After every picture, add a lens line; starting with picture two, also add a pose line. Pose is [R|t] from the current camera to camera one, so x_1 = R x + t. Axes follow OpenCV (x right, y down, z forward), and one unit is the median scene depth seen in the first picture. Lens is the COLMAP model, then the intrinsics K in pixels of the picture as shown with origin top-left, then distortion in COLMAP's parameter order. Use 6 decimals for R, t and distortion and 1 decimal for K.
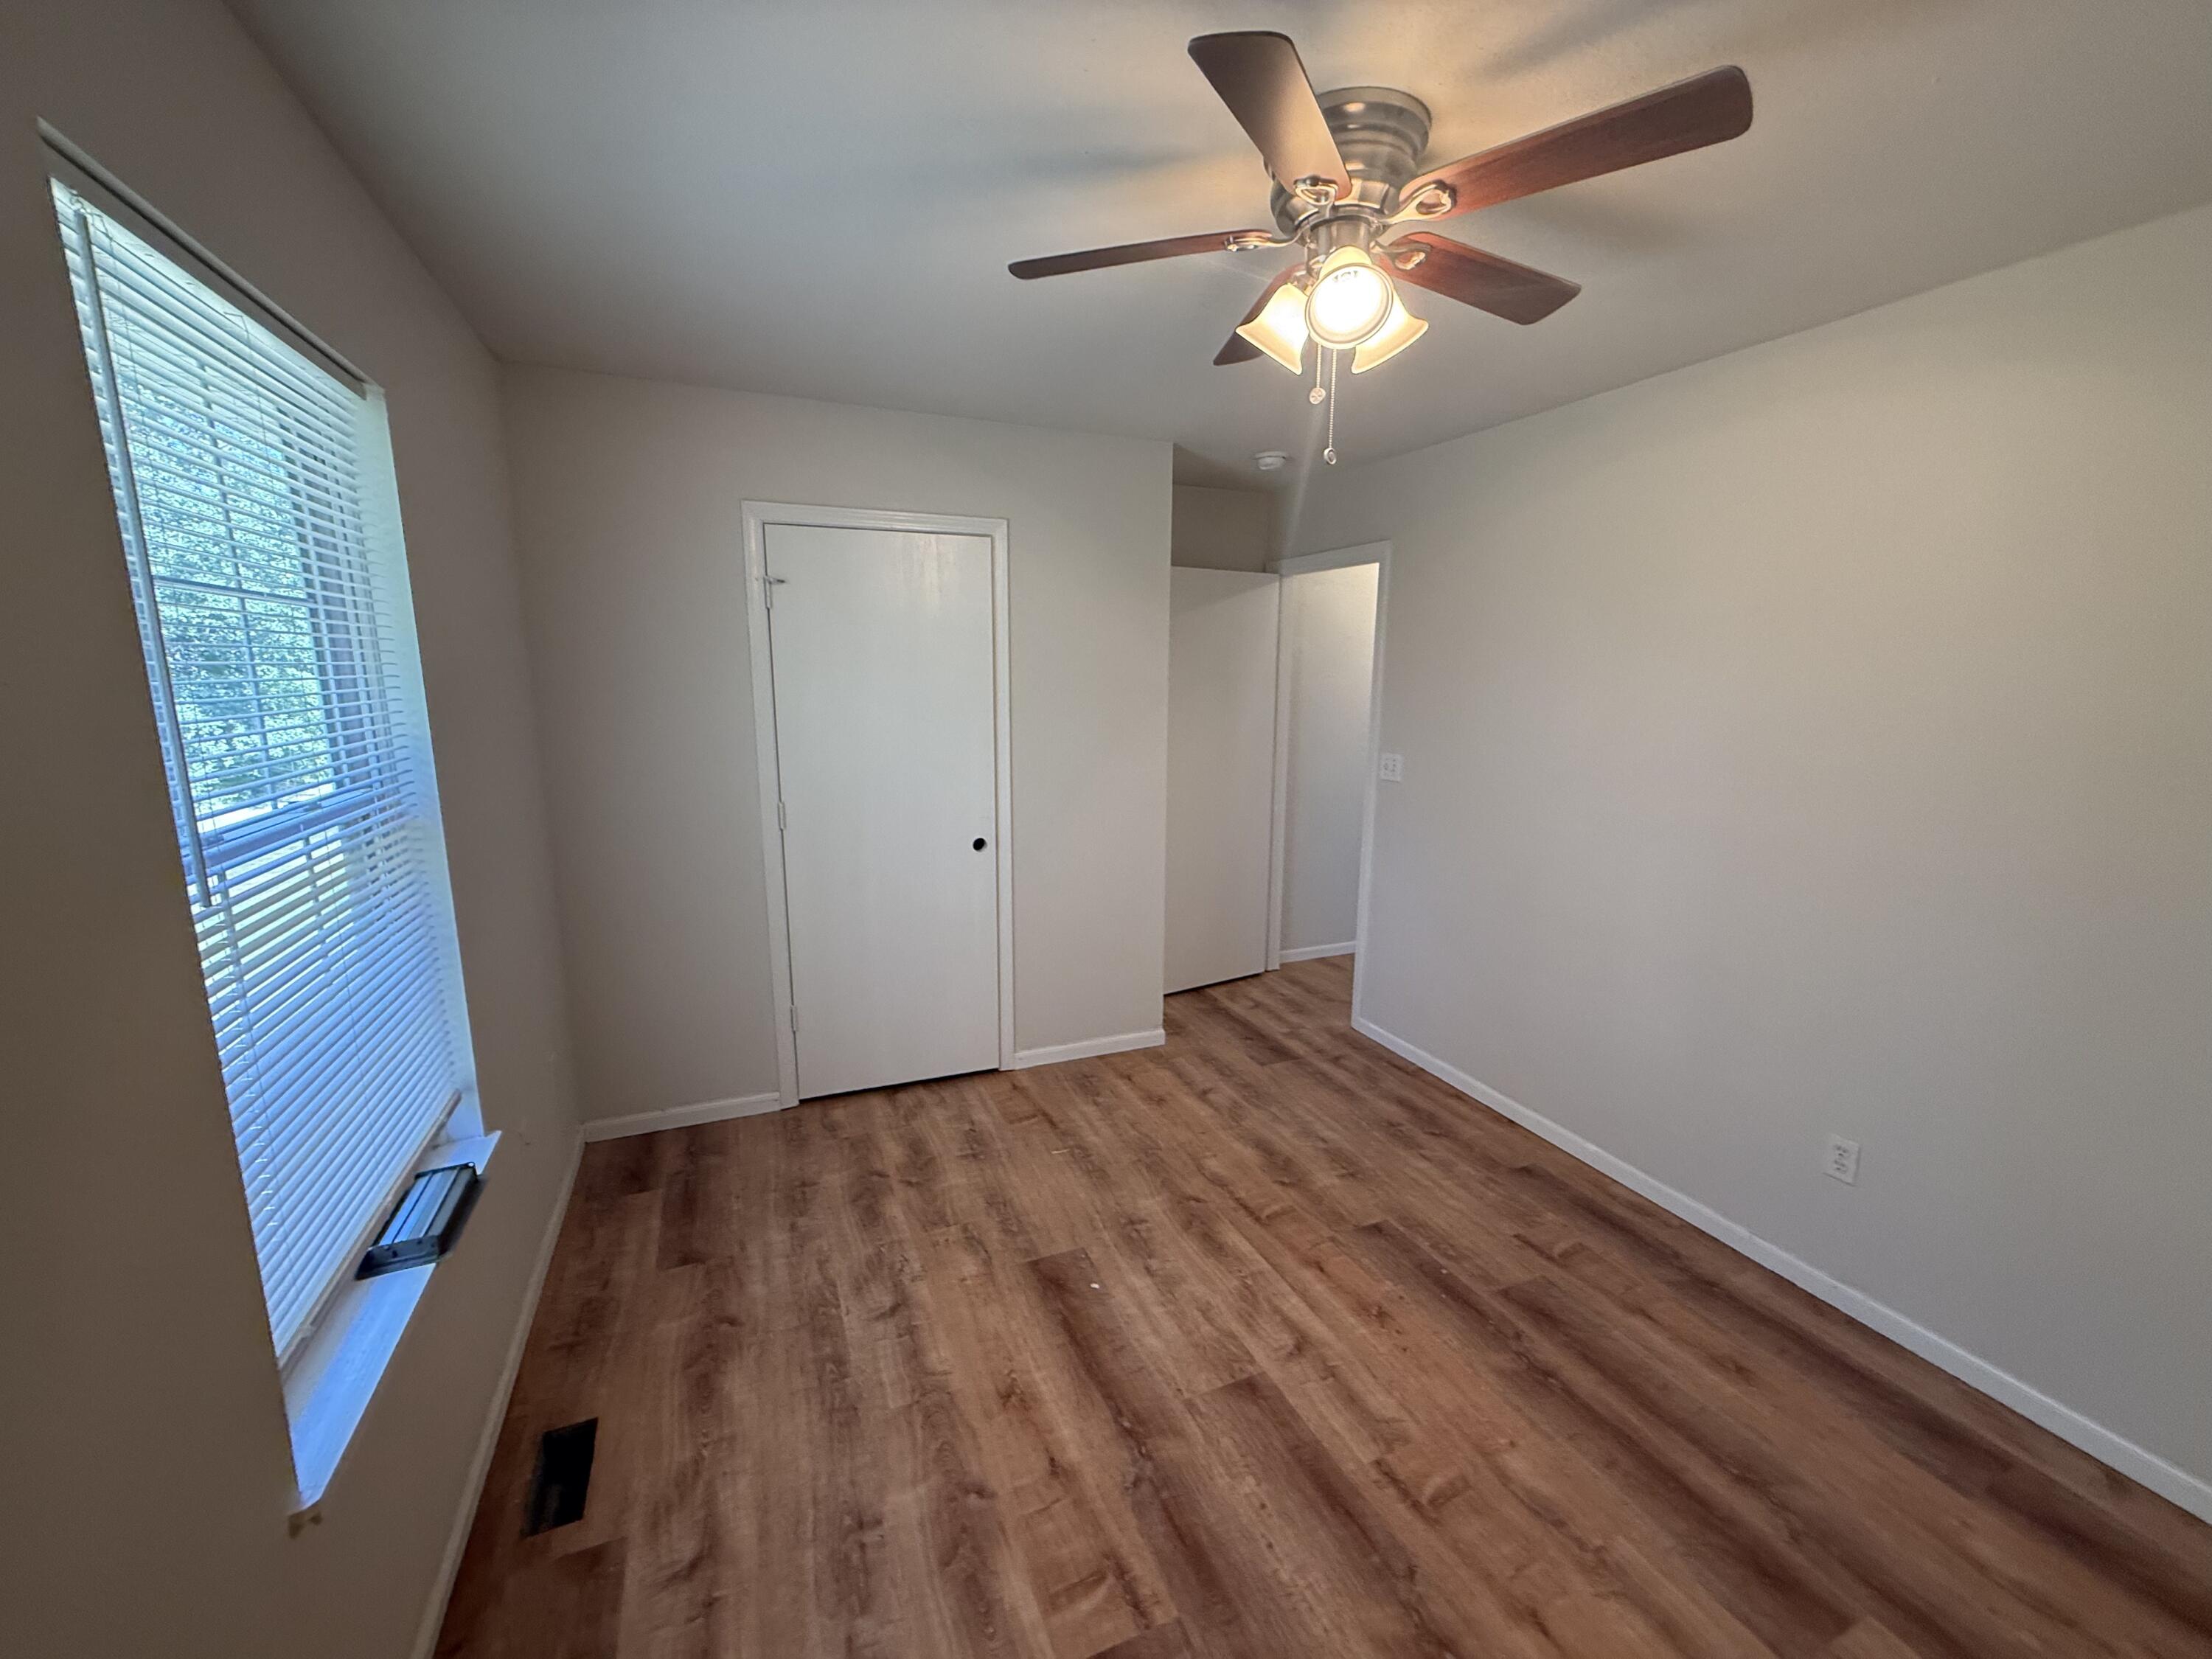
lens RADIAL K [[881.5, 0, 1104.3], [0, 881.5, 844.8], [0, 0, 1]] dist [-0.001196, 0.000422]
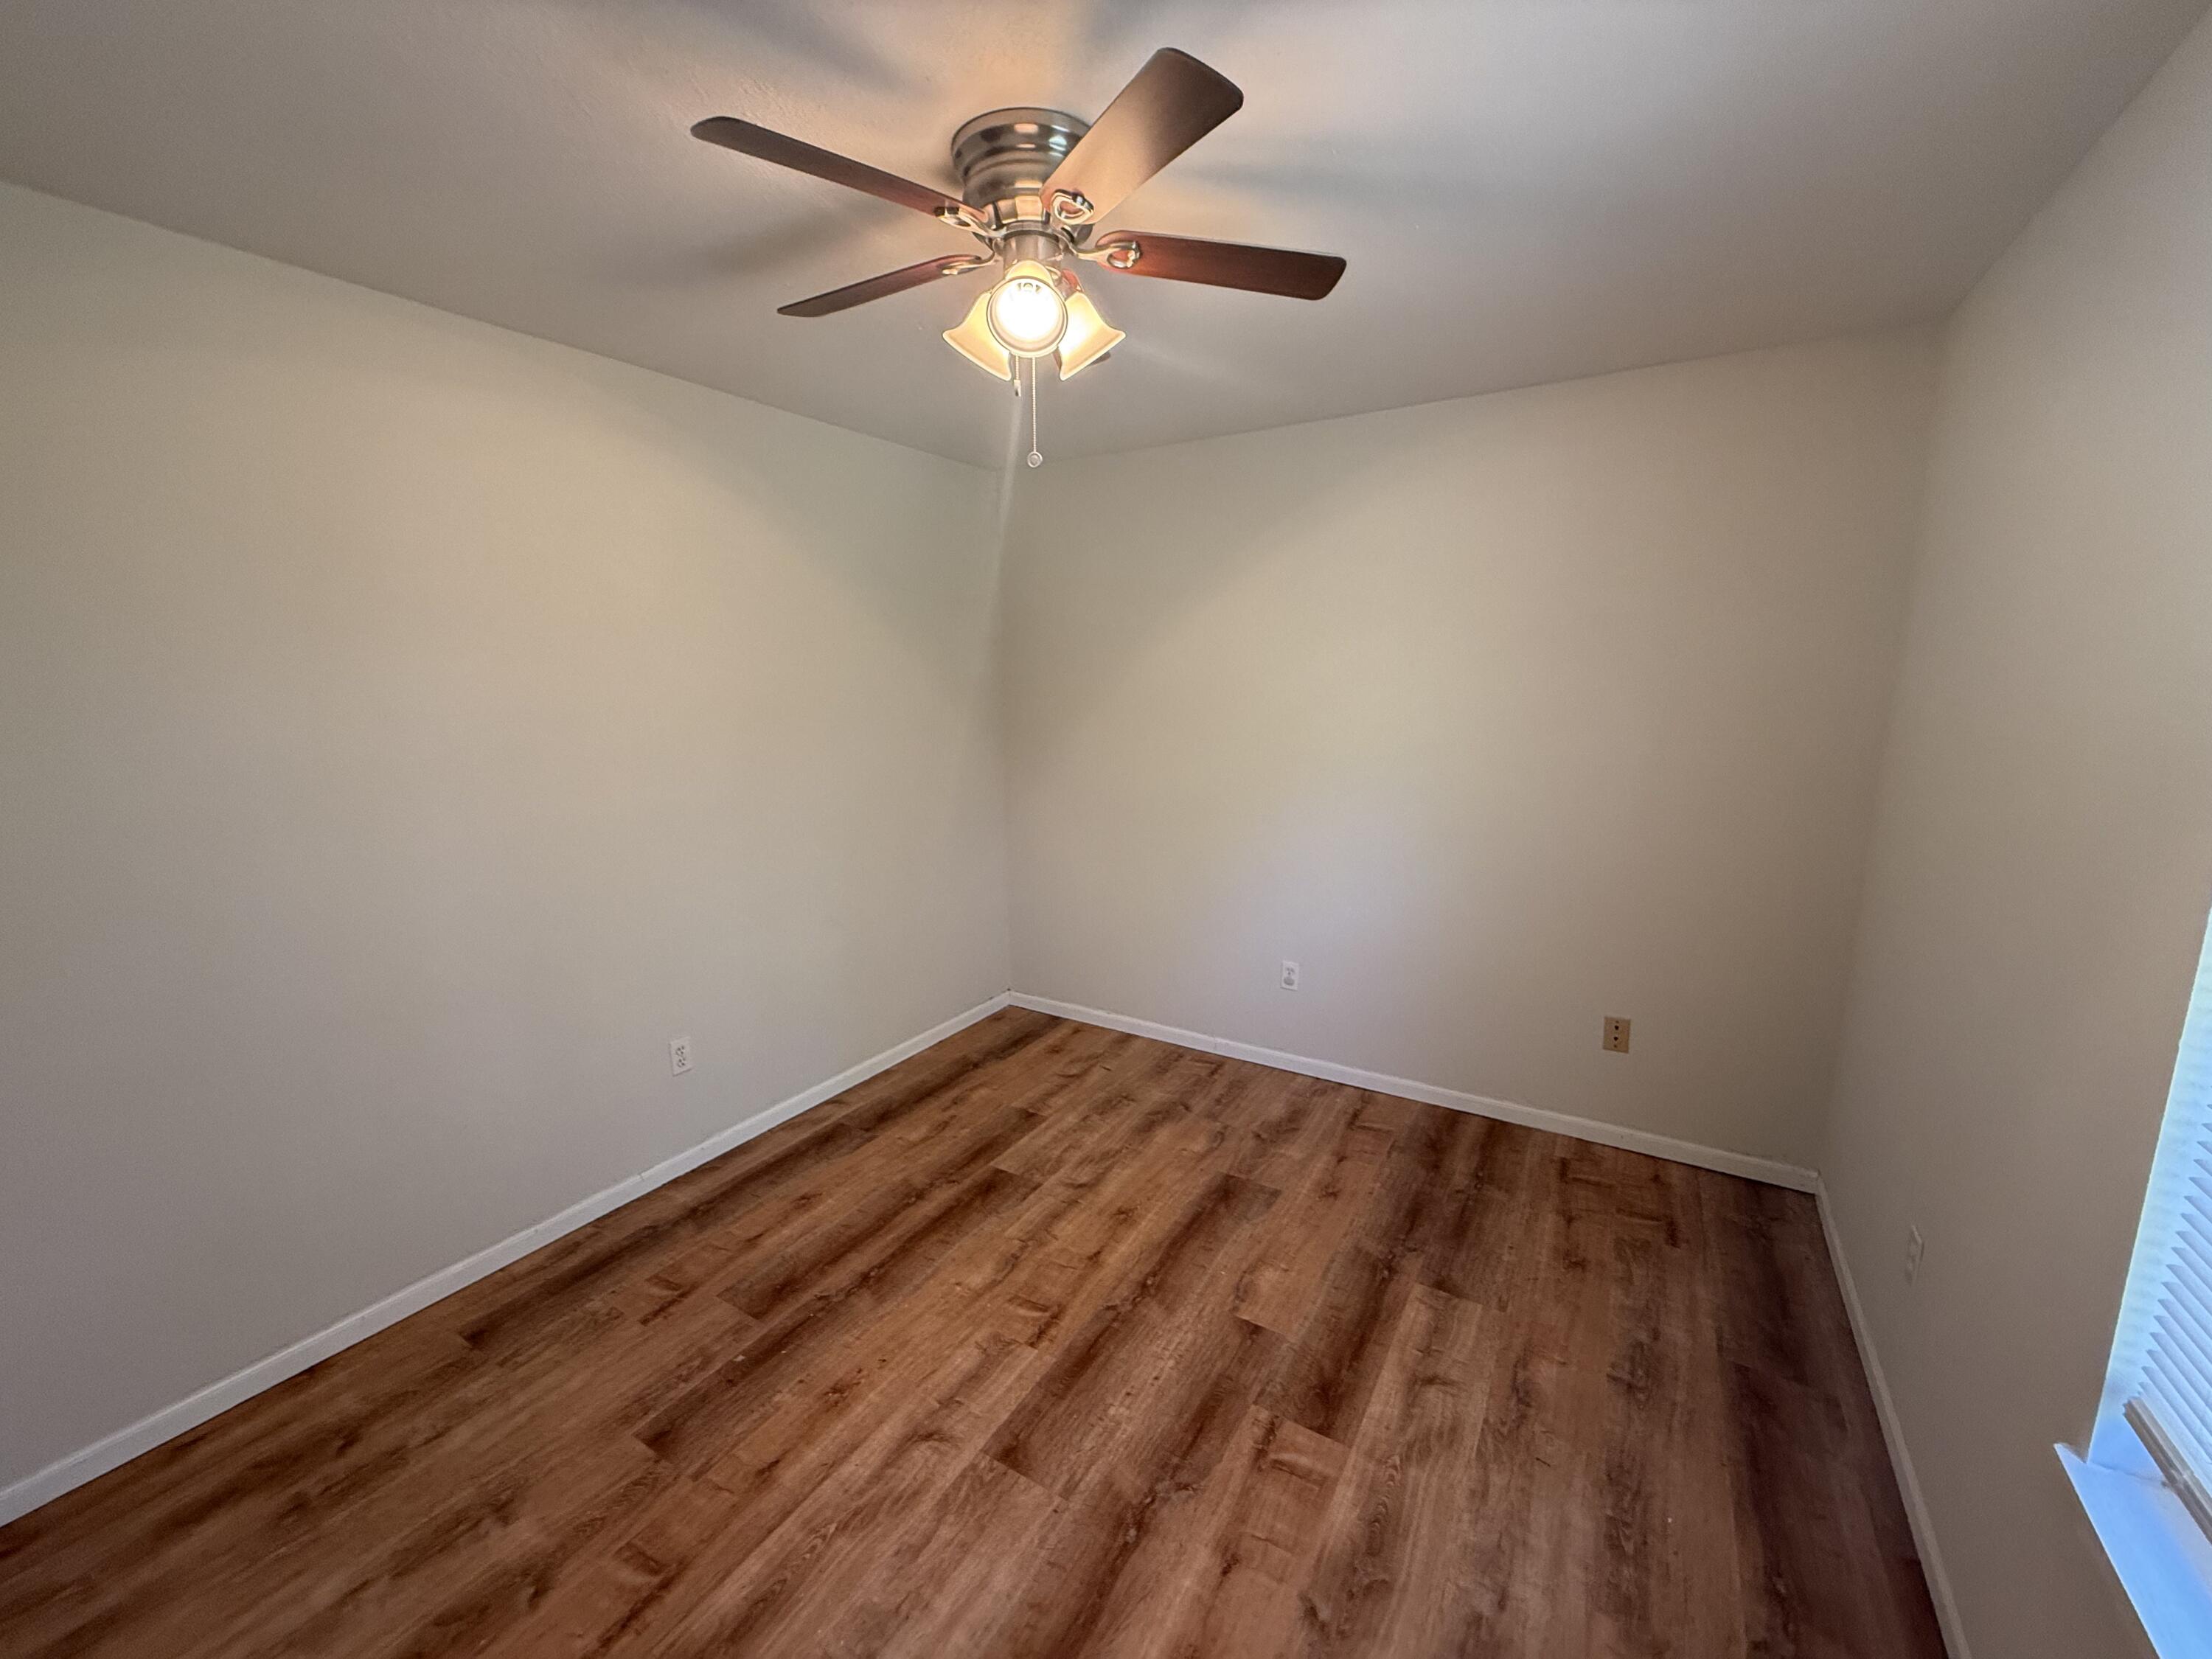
lens RADIAL K [[881.5, 0, 1098.2], [0, 881.5, 823.8], [0, 0, 1]] dist [-0.001196, 0.000422]
pose [[-0.574832, -0.142532, 0.805763, -0.509577], [0.161374, 0.945627, 0.282397, -0.234424], [-0.802201, 0.292360, -0.520575, 1.167448]]
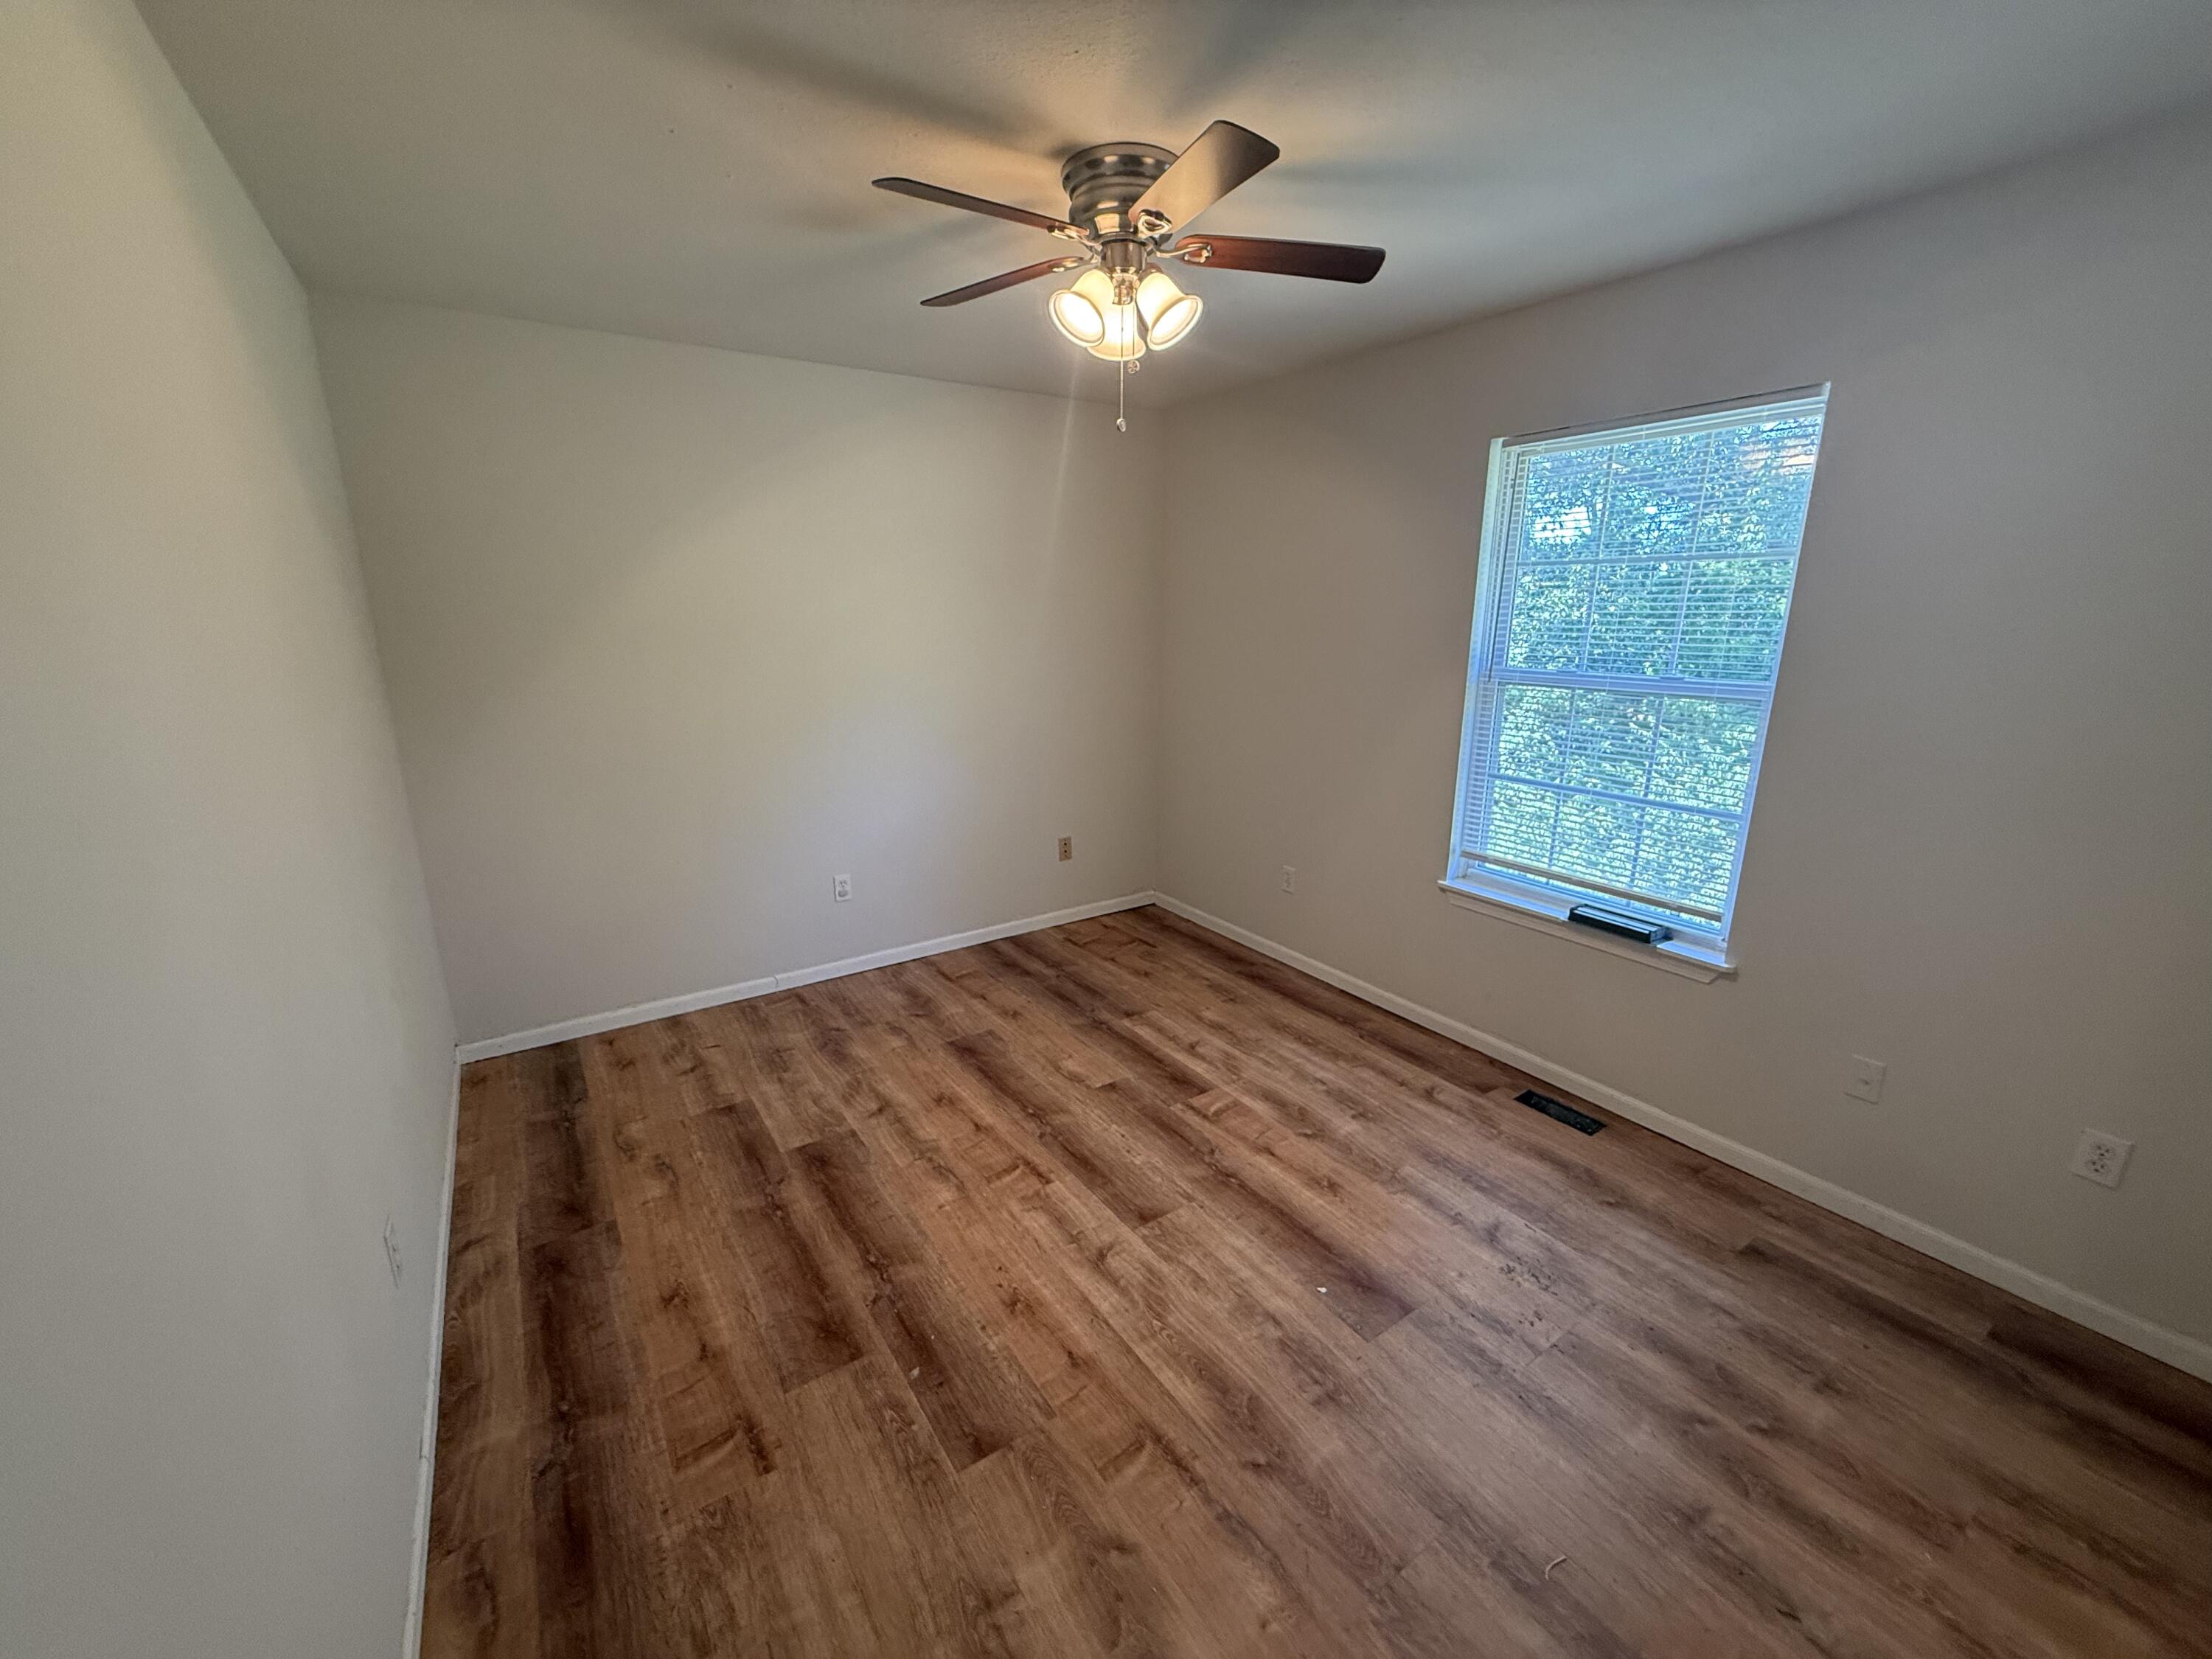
lens RADIAL K [[881.5, 0, 1095.1], [0, 881.5, 829.8], [0, 0, 1]] dist [-0.001196, 0.000422]
pose [[-0.983569, 0.040118, -0.176019, 0.400542], [-0.039556, 0.903416, 0.426937, -0.335877], [0.176146, 0.426885, -0.886985, 1.744753]]
